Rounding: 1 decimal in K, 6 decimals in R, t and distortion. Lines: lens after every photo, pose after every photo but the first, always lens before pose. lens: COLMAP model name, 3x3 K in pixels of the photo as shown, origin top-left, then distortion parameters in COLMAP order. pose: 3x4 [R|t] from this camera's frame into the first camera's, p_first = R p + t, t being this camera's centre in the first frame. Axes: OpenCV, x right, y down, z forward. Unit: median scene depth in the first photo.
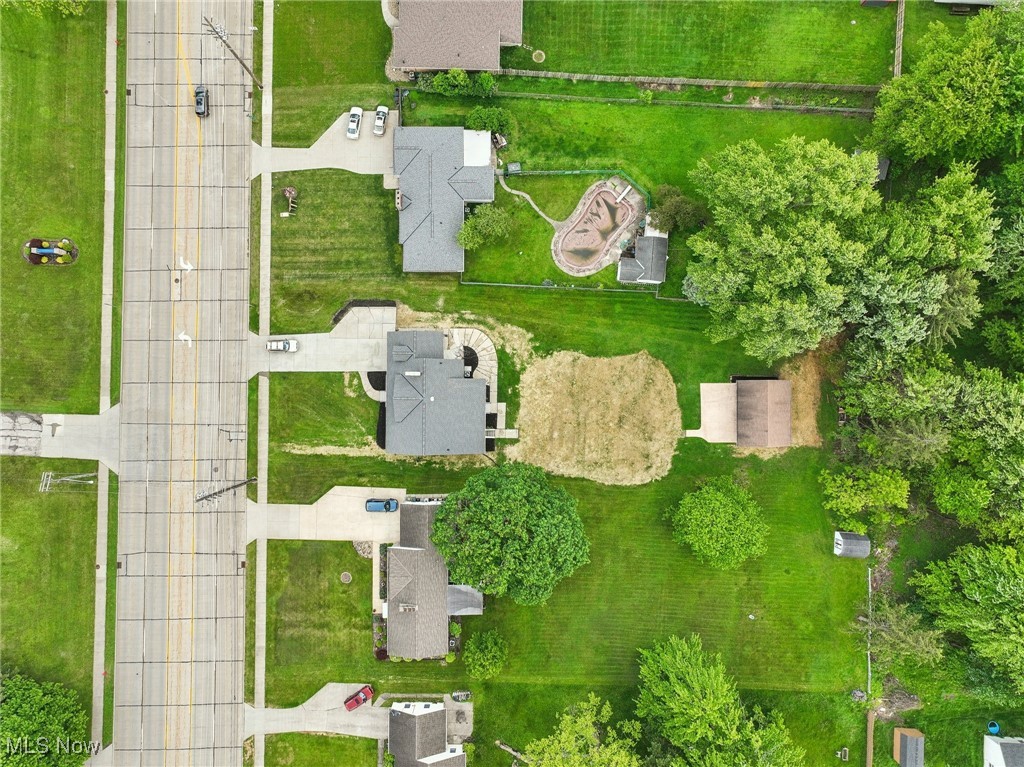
lens RADIAL K [[728.3, 0, 512.0], [0, 728.3, 383.5], [0, 0, 1]] dist [0.005188, 0.004418]
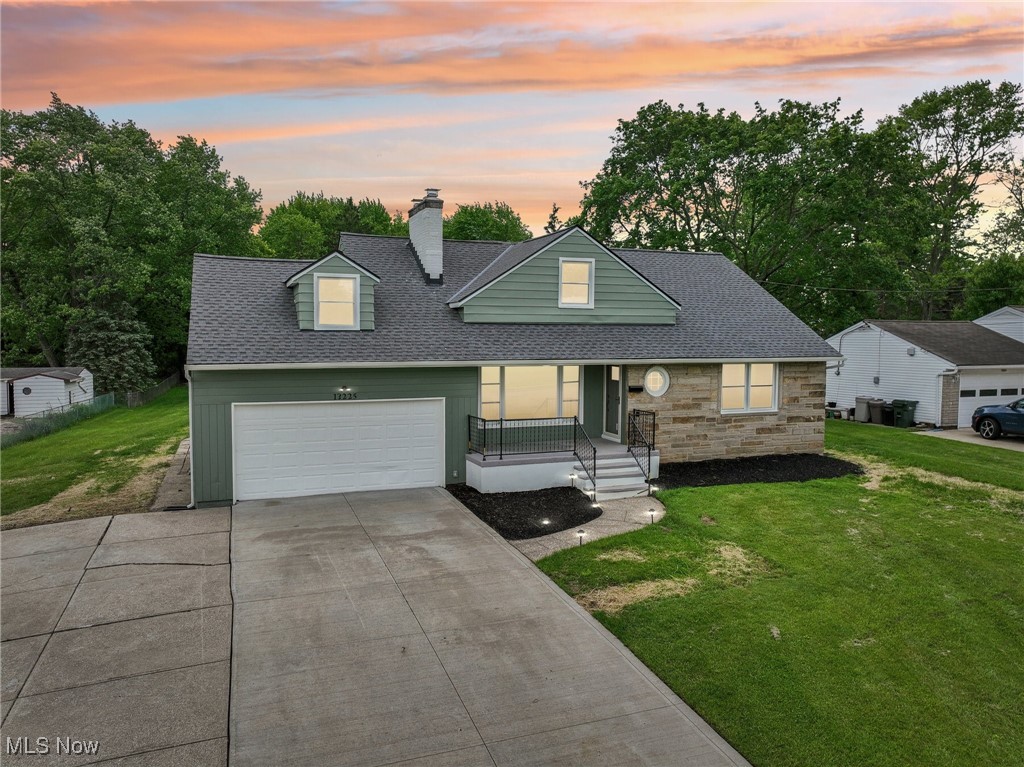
lens RADIAL K [[728.3, 0, 512.0], [0, 728.3, 383.5], [0, 0, 1]] dist [0.005188, 0.004418]
pose [[-0.368449, -0.089398, 0.925339, -0.313933], [0.929502, -0.017817, 0.368386, -0.062442], [-0.016446, 0.995837, 0.089661, 0.957856]]
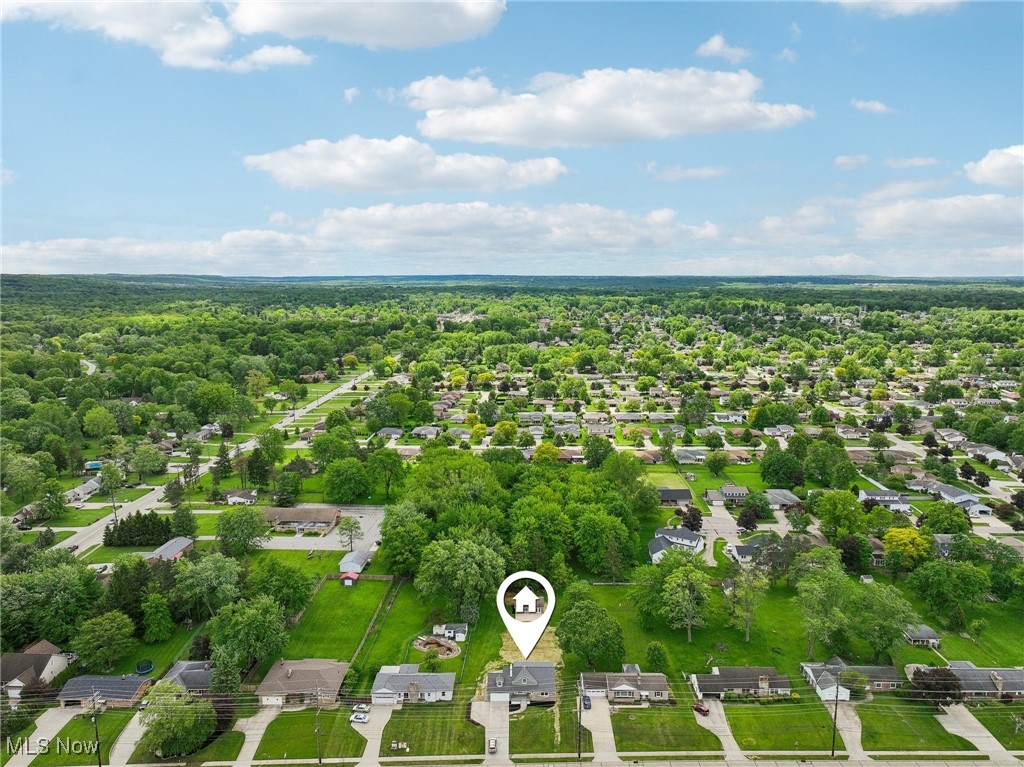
lens RADIAL K [[728.3, 0, 512.0], [0, 728.3, 383.5], [0, 0, 1]] dist [0.005188, 0.004418]
pose [[0.002176, -0.165767, 0.986163, -1.733797], [0.999990, 0.004215, -0.001498, -0.010622], [-0.003908, 0.986156, 0.165774, -0.030356]]
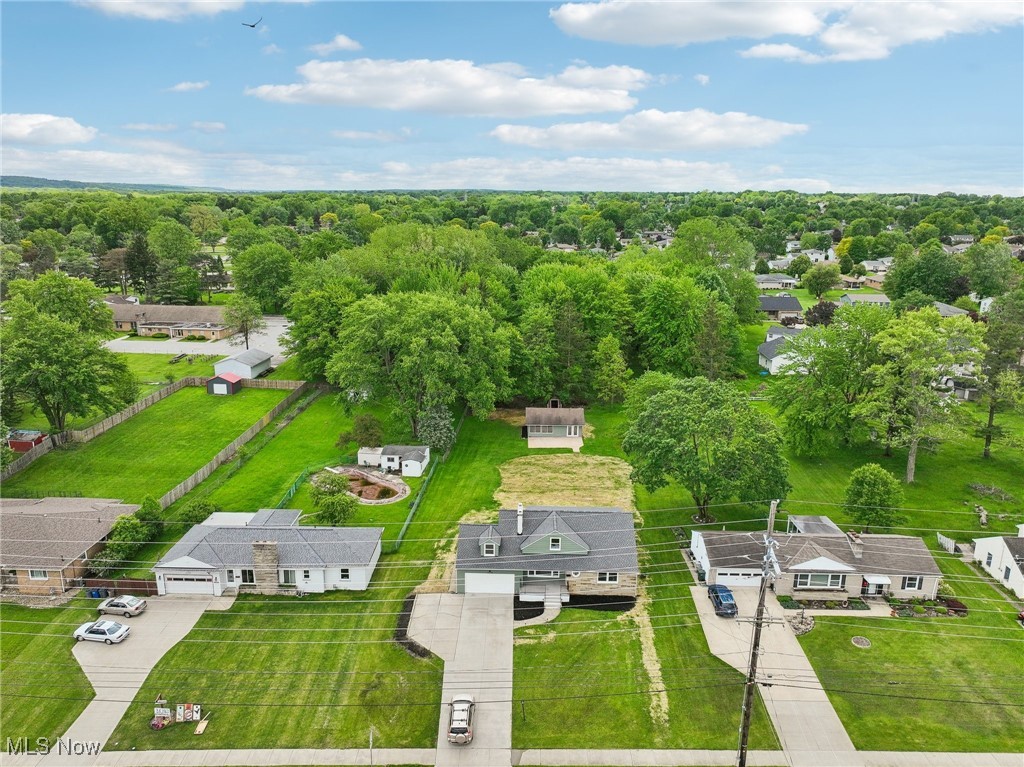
lens RADIAL K [[728.3, 0, 512.0], [0, 728.3, 383.5], [0, 0, 1]] dist [0.005188, 0.004418]
pose [[0.014455, -0.269911, 0.962777, -0.739877], [0.999783, 0.018346, -0.009867, -0.015613], [-0.015000, 0.962710, 0.270118, 0.635508]]
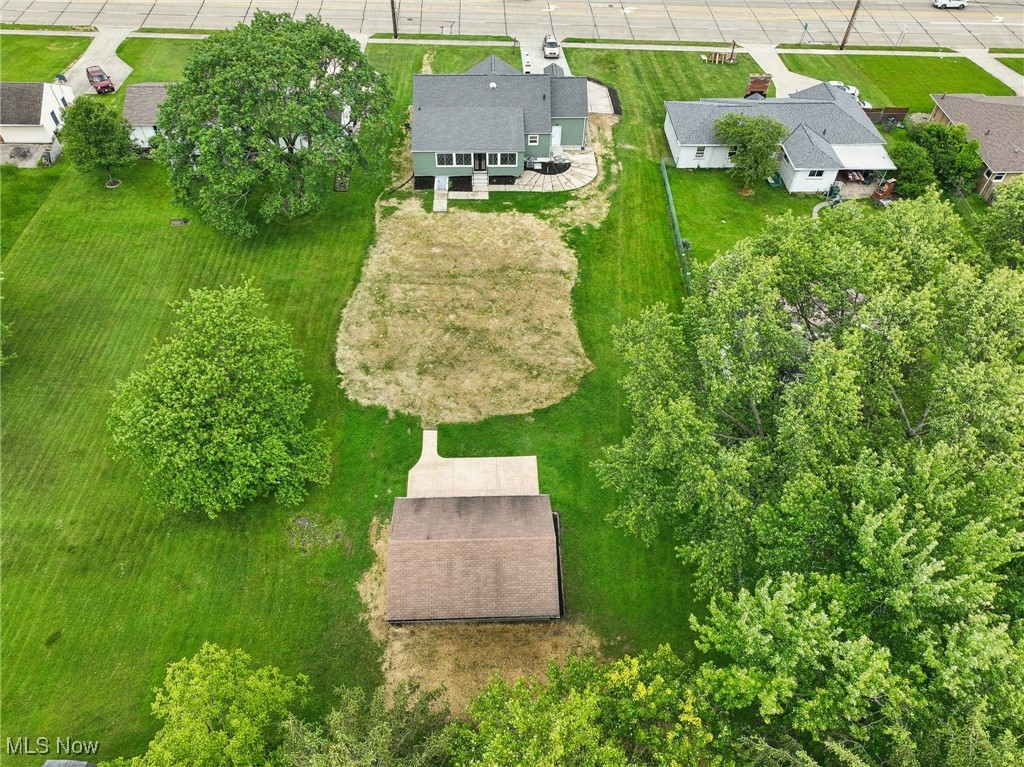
lens RADIAL K [[728.3, 0, 512.0], [0, 728.3, 383.5], [0, 0, 1]] dist [0.005188, 0.004418]
pose [[0.037447, 0.739808, -0.671775, 0.545811], [-0.999267, 0.022400, -0.031034, 0.029378], [-0.007911, 0.672445, 0.740105, 0.630905]]
